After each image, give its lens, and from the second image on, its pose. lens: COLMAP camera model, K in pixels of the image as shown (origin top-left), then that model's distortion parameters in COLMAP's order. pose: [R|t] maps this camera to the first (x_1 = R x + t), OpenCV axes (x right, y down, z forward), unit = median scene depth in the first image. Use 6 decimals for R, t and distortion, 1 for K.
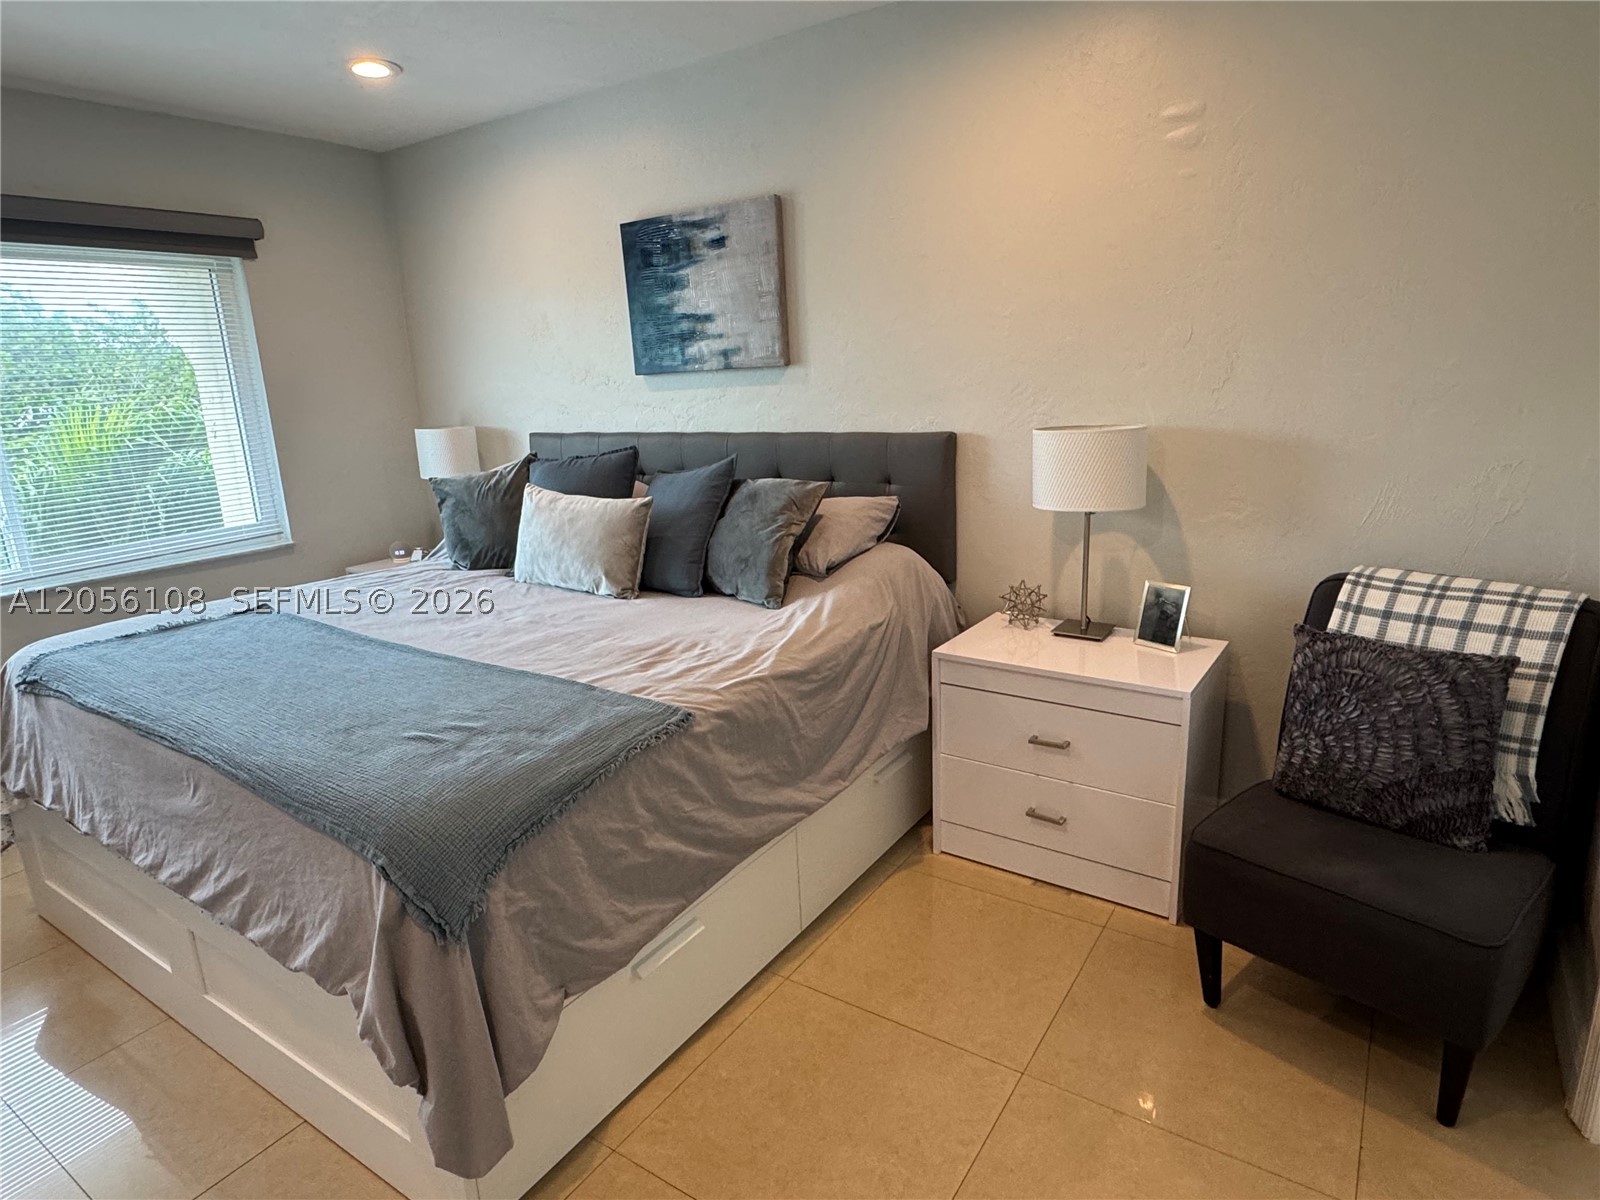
lens RADIAL K [[927.6, 0, 793.6], [0, 927.6, 603.4], [0, 0, 1]] dist [-0.001135, 0.000880]
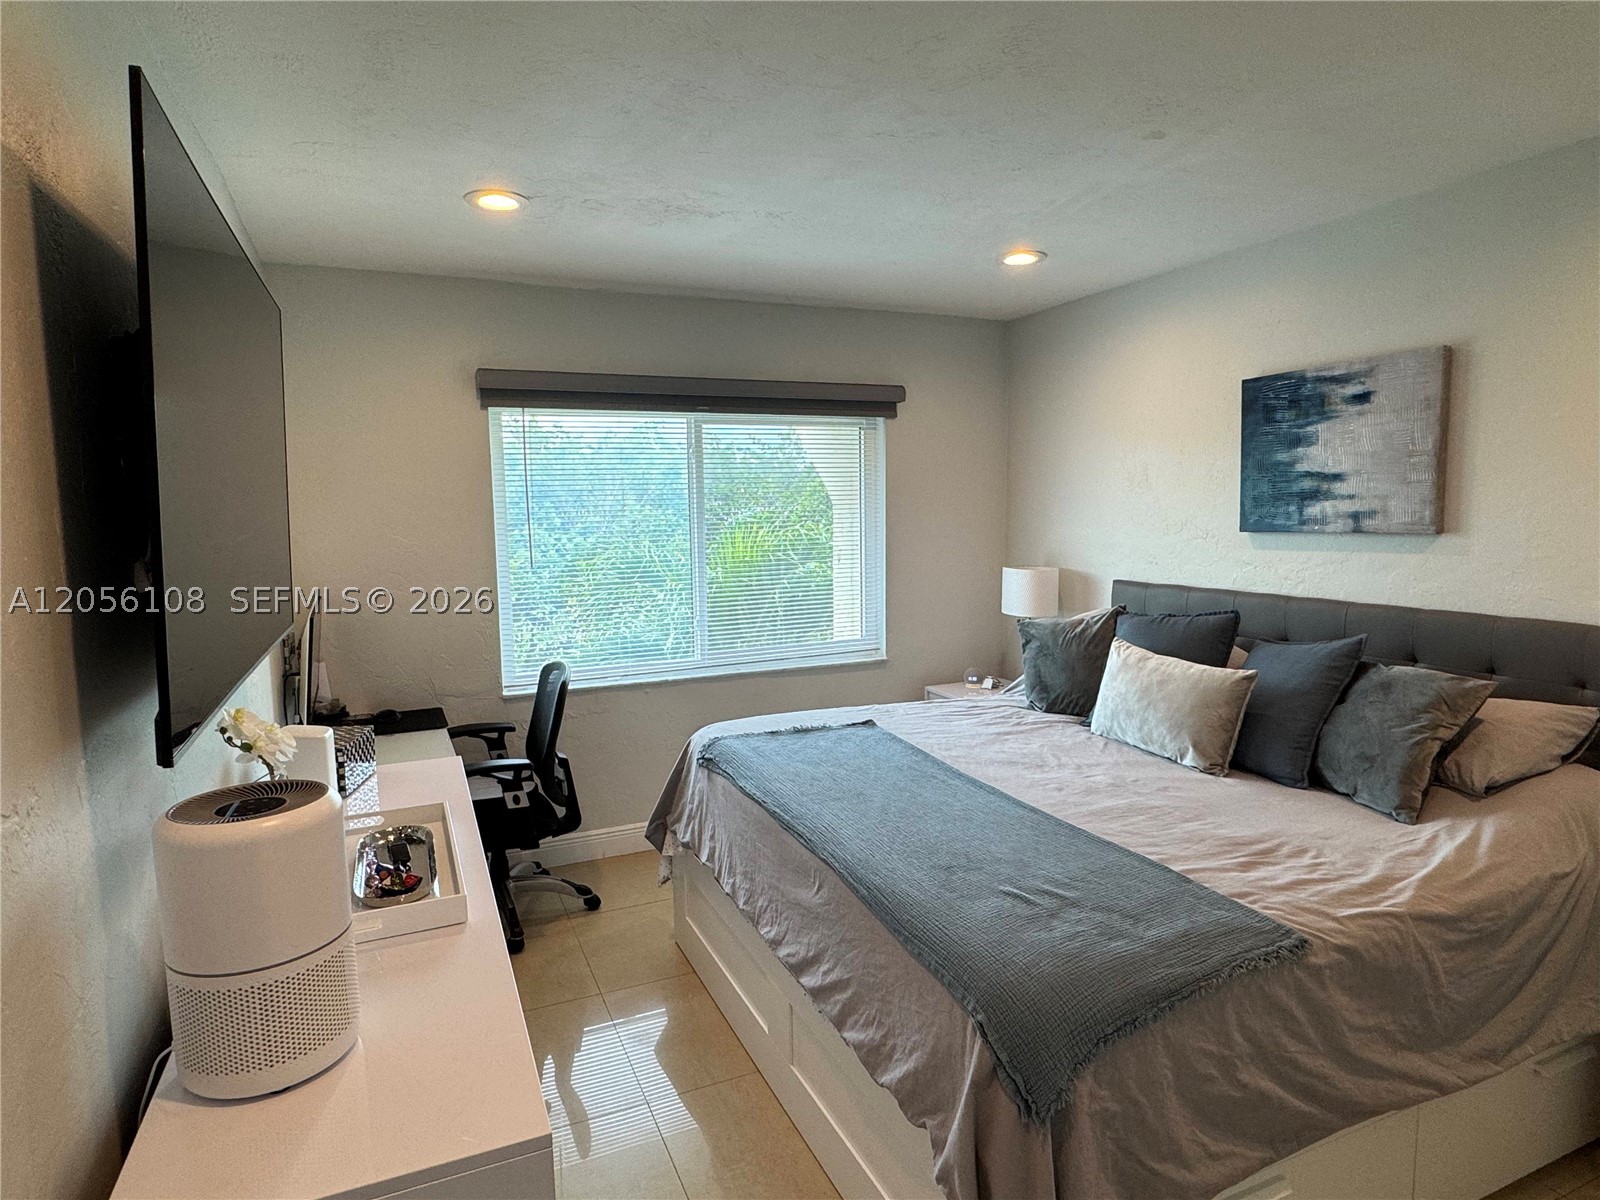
lens RADIAL K [[927.6, 0, 793.6], [0, 927.6, 603.4], [0, 0, 1]] dist [-0.001135, 0.000880]
pose [[0.842339, 0.090417, -0.531310, -0.066183], [-0.155086, 0.984794, -0.078283, -0.042867], [0.516153, 0.148339, 0.843553, -0.040970]]
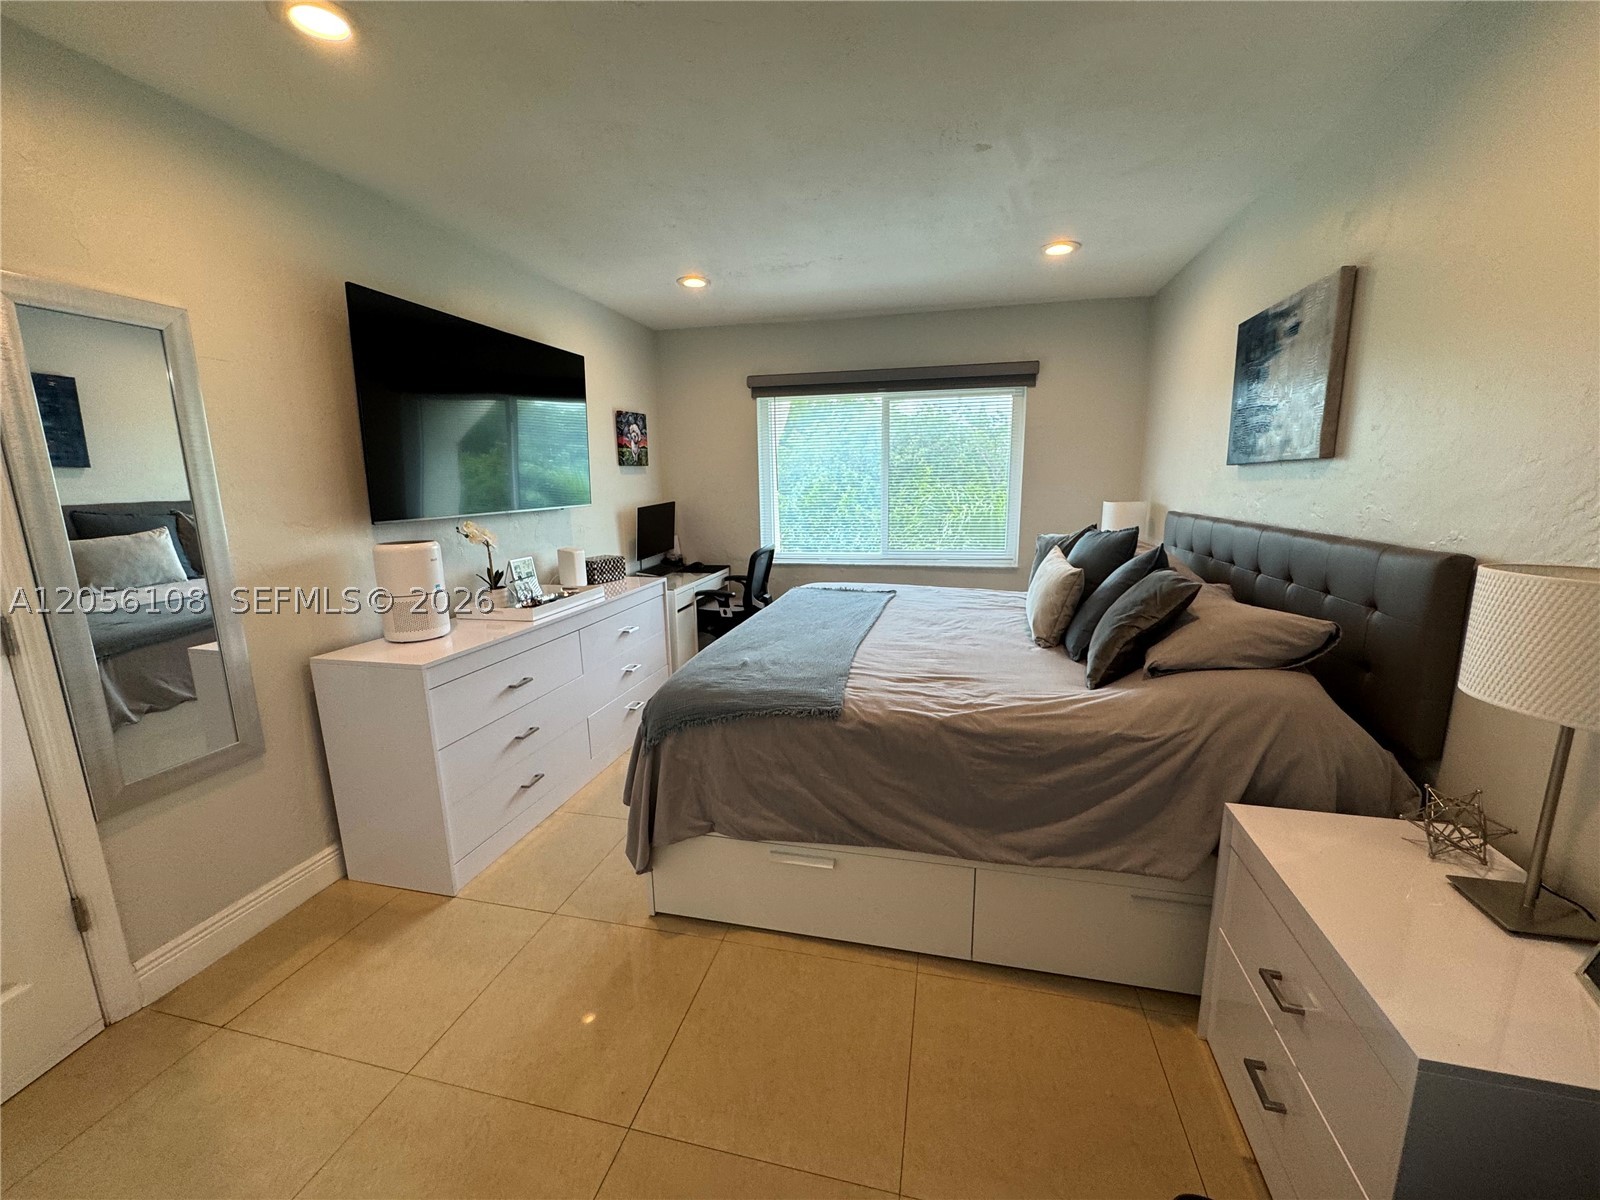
lens RADIAL K [[642.6, 0, 800.0], [0, 642.6, 600.0], [0, 0, 1]] dist [0.000708, -0.000033]
pose [[0.341994, 0.214474, -0.914899, 0.562943], [-0.234742, 0.962237, 0.137824, -0.125394], [0.909910, 0.167630, 0.379425, 0.450028]]
